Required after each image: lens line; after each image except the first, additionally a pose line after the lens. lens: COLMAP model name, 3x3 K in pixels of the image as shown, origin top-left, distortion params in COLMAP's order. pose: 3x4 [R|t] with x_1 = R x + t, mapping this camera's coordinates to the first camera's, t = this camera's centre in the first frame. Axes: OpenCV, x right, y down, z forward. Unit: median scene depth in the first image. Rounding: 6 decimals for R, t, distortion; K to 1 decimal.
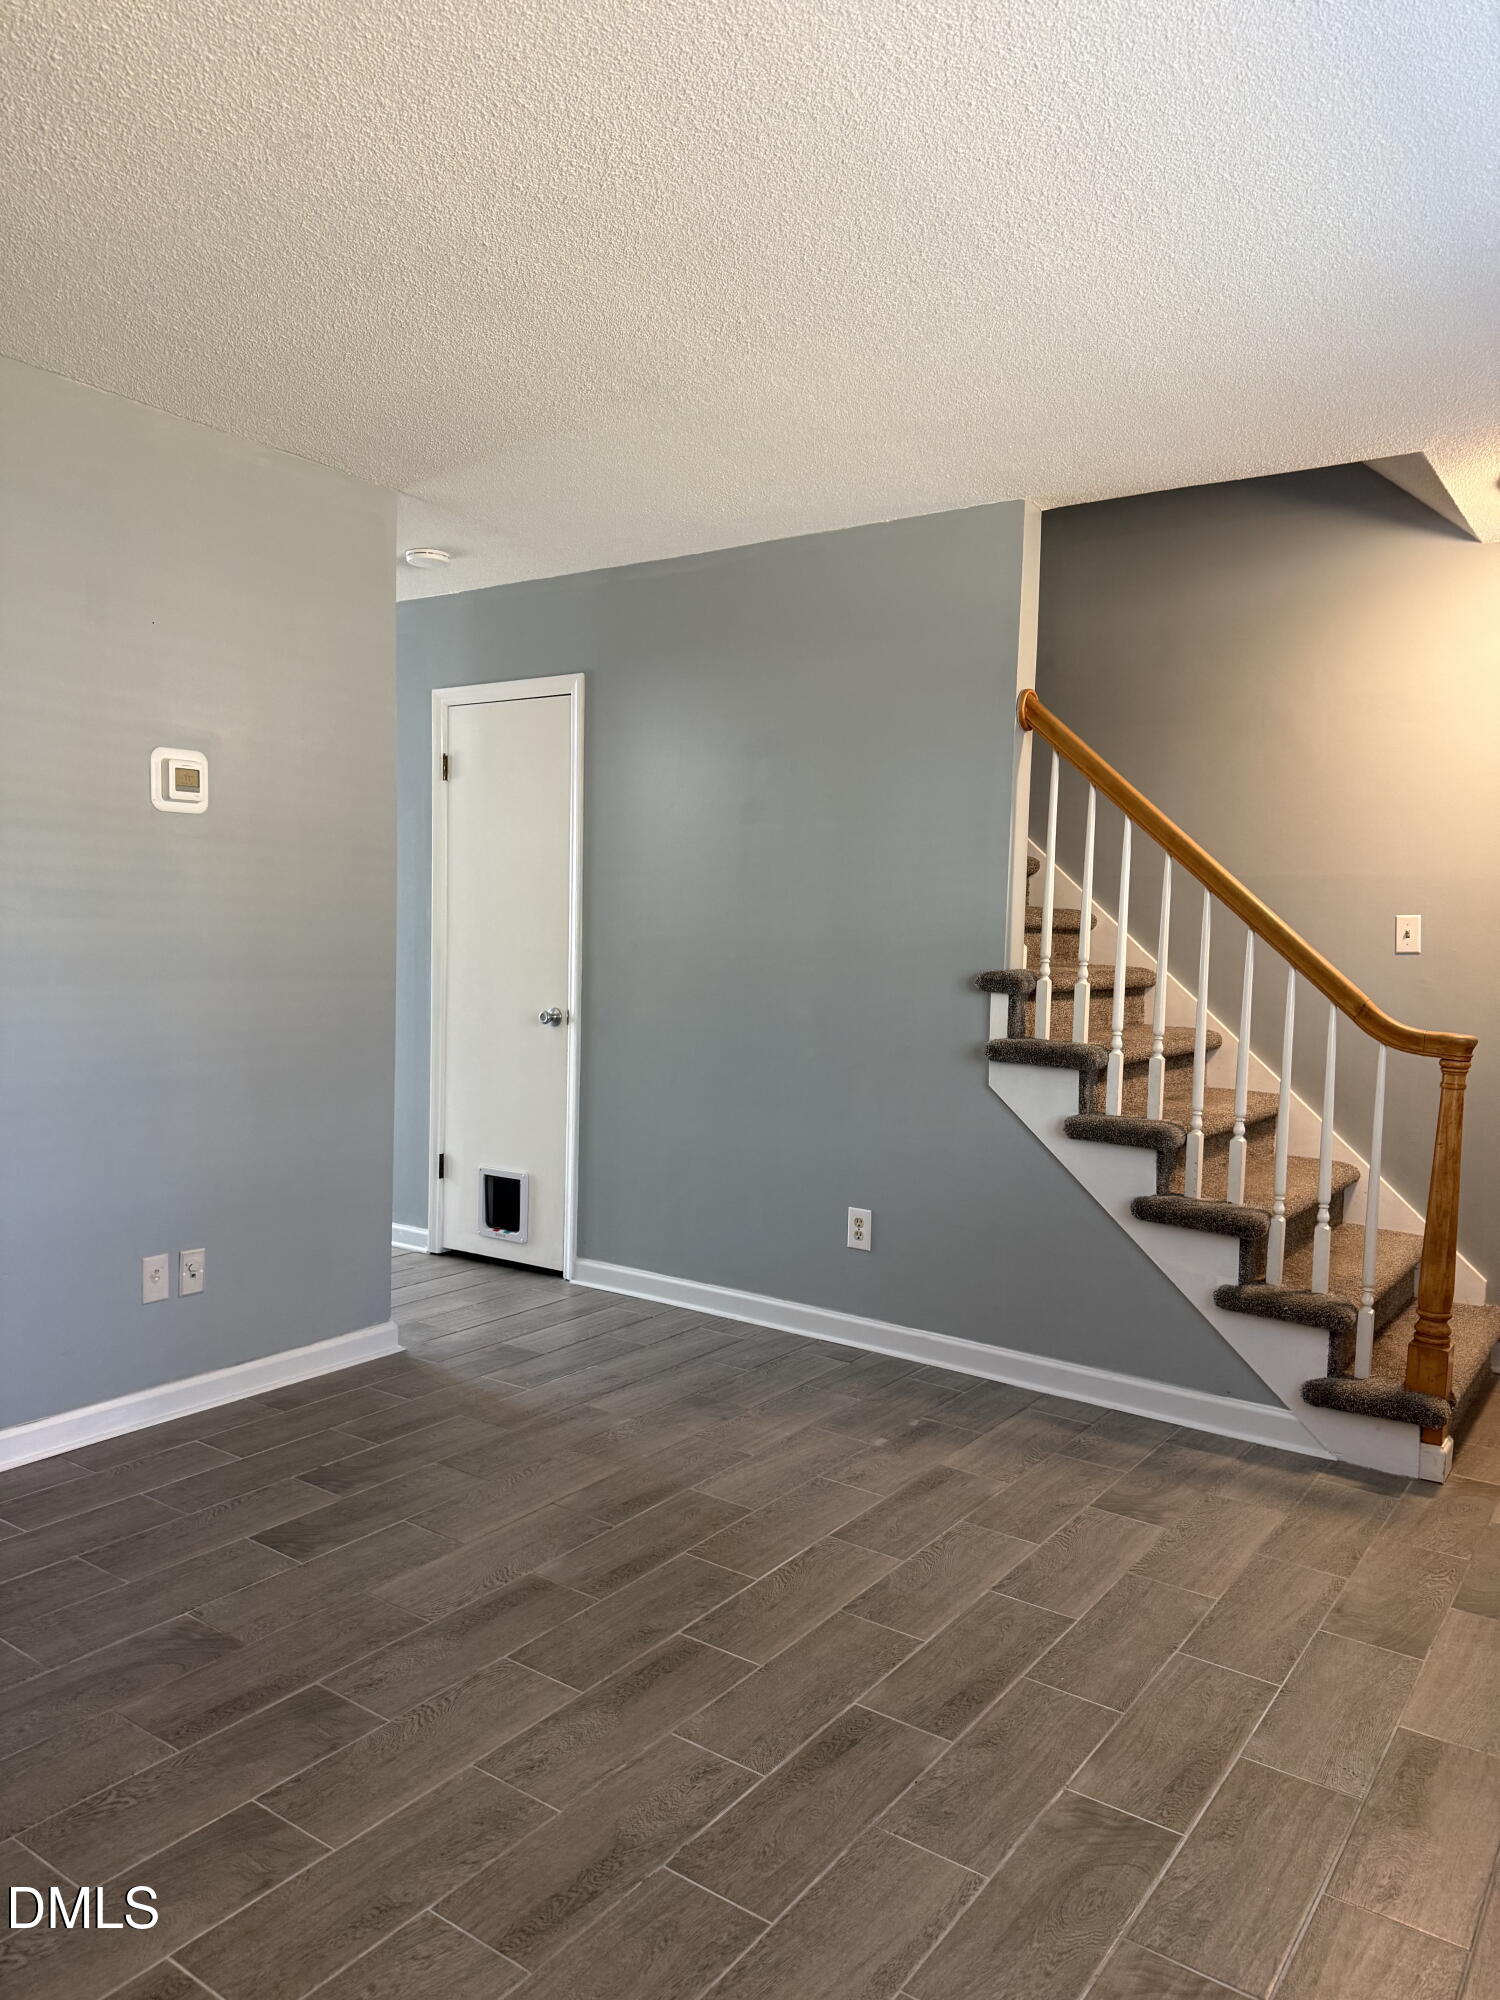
lens RADIAL K [[1432.6, 0, 750.8], [0, 1432.6, 1003.3], [0, 0, 1]] dist [0.110557, -0.011636]
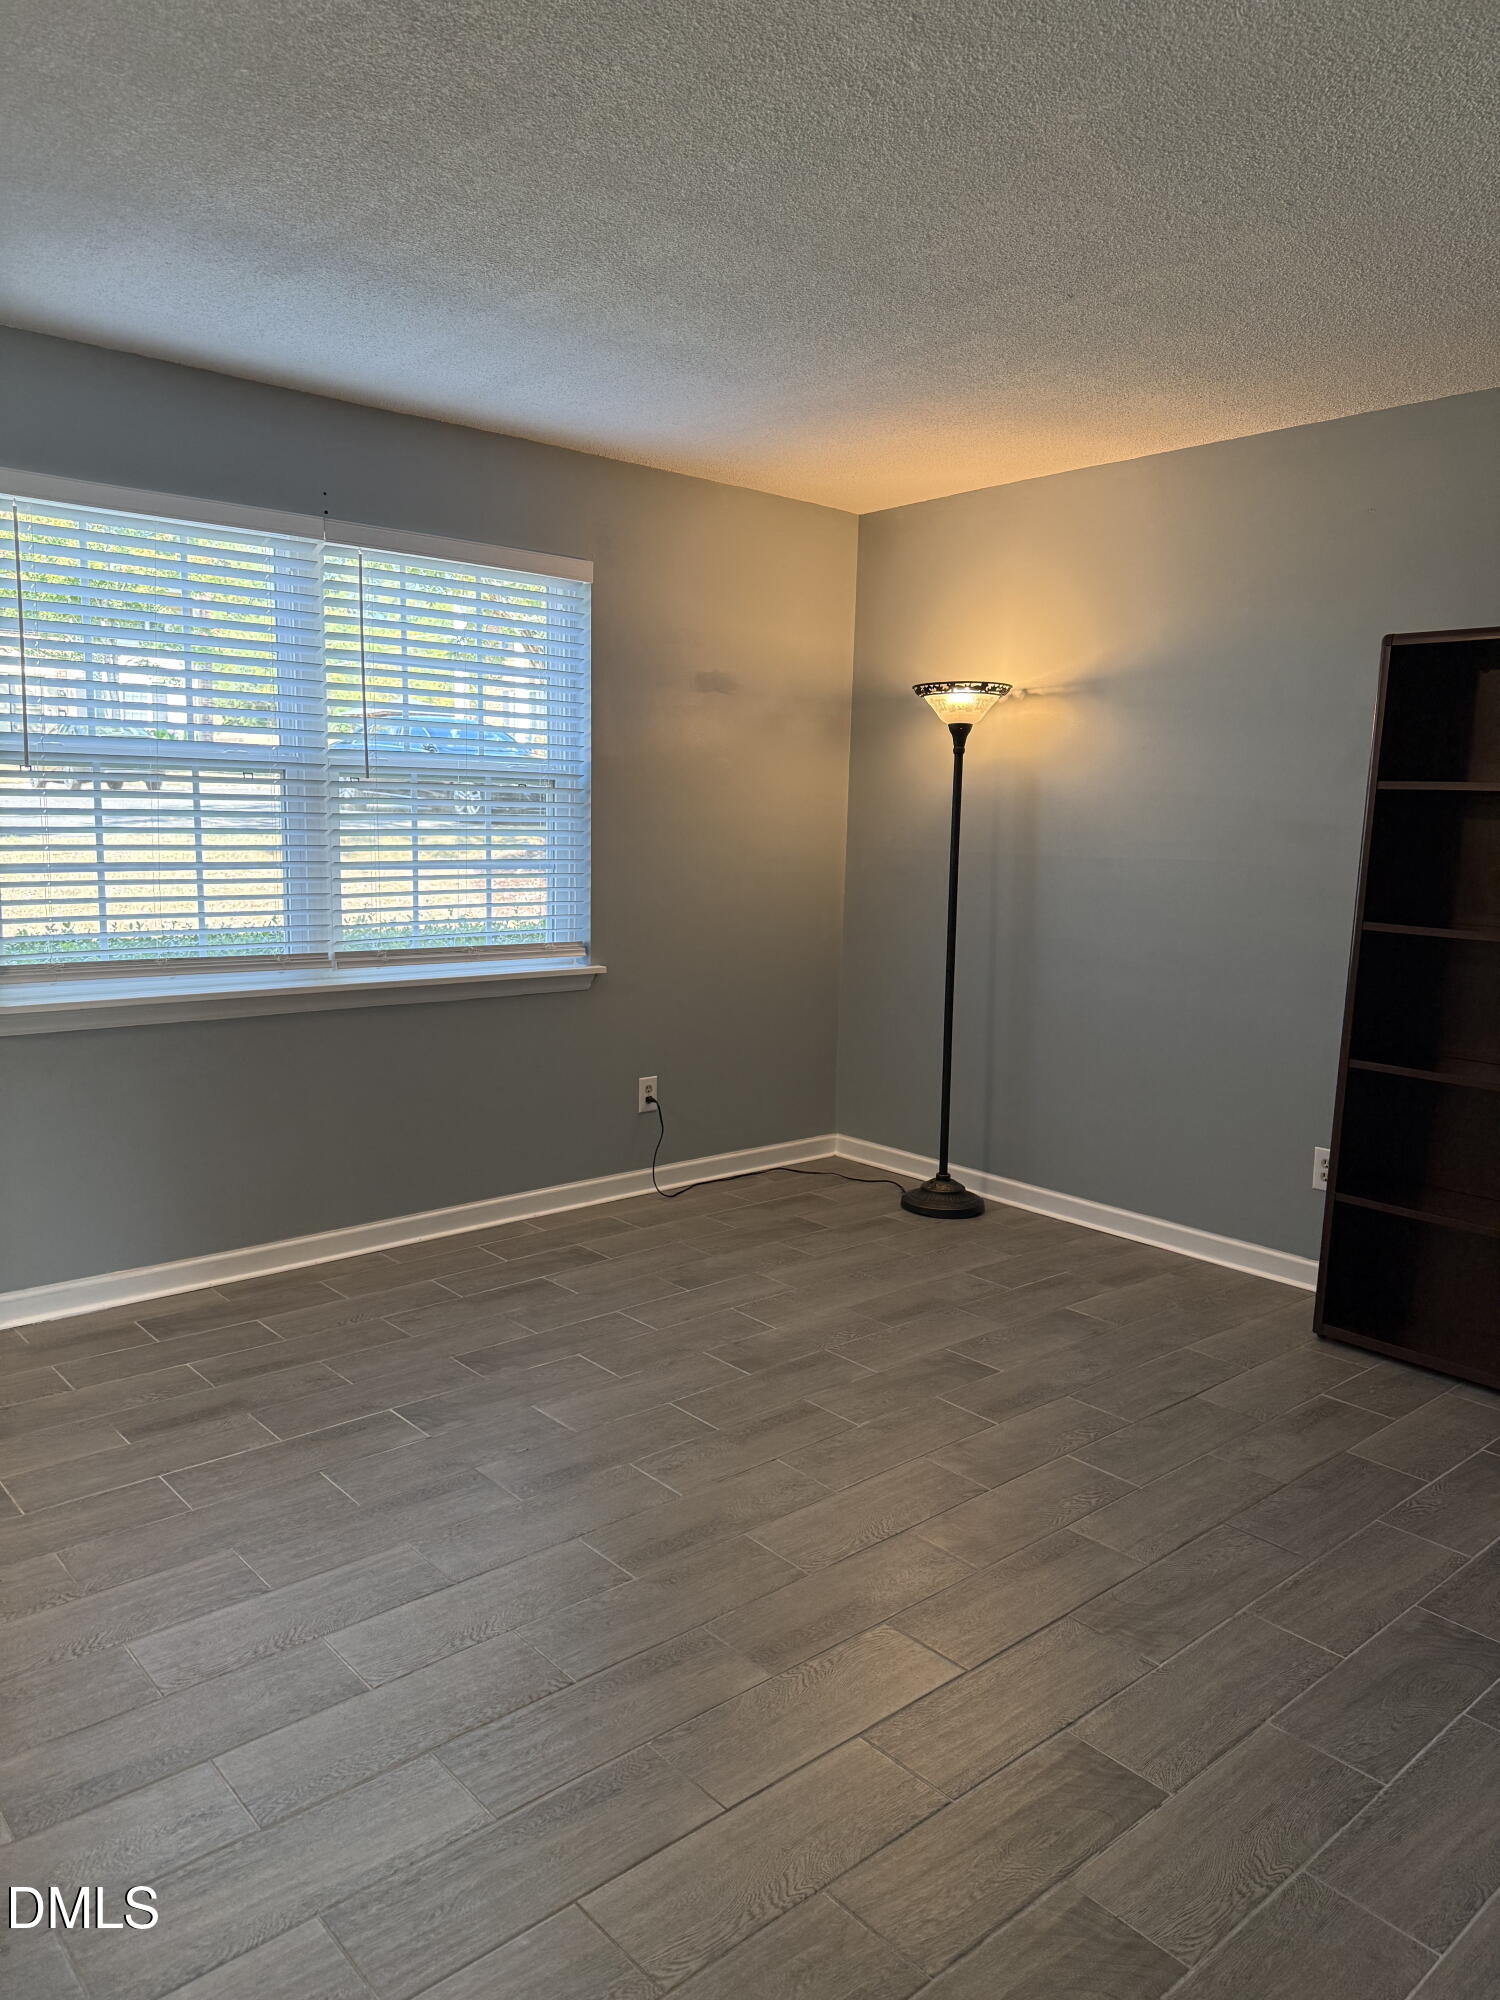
lens RADIAL K [[1432.6, 0, 739.4], [0, 1432.6, 995.8], [0, 0, 1]] dist [0.110557, -0.011636]
pose [[-0.967839, -0.093031, 0.233737, -0.229642], [-0.046102, 0.978965, 0.198751, -0.115091], [-0.247311, 0.181583, -0.951769, 1.367801]]
